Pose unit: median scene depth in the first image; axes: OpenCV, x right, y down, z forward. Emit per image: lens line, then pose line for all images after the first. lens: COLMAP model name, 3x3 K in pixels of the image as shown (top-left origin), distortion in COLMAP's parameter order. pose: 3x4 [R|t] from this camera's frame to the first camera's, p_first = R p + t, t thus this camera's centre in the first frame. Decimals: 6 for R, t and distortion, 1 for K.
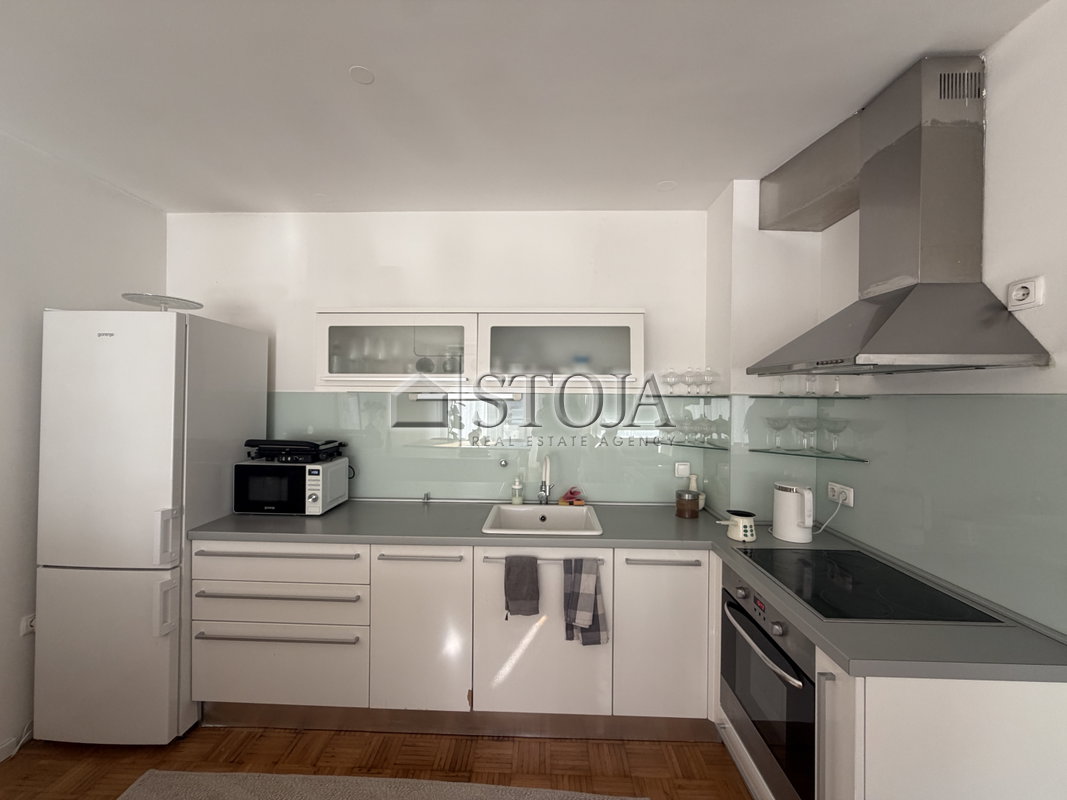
lens RADIAL K [[426.6, 0, 529.9], [0, 426.6, 397.5], [0, 0, 1]] dist [0.001337, -0.000029]
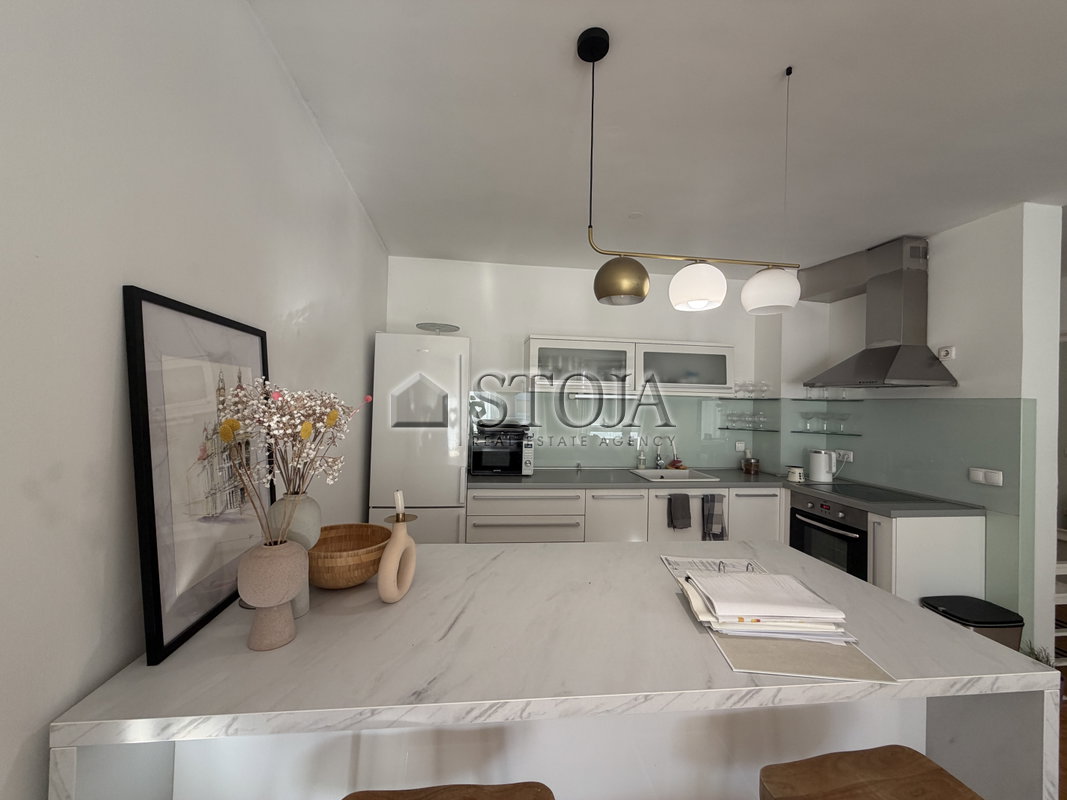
lens RADIAL K [[426.6, 0, 529.9], [0, 426.6, 397.5], [0, 0, 1]] dist [0.001337, -0.000029]
pose [[0.985243, 0.017835, 0.170228, -0.858538], [-0.015776, 0.999785, -0.013435, 0.031634], [-0.170431, 0.010551, 0.985313, -0.518418]]
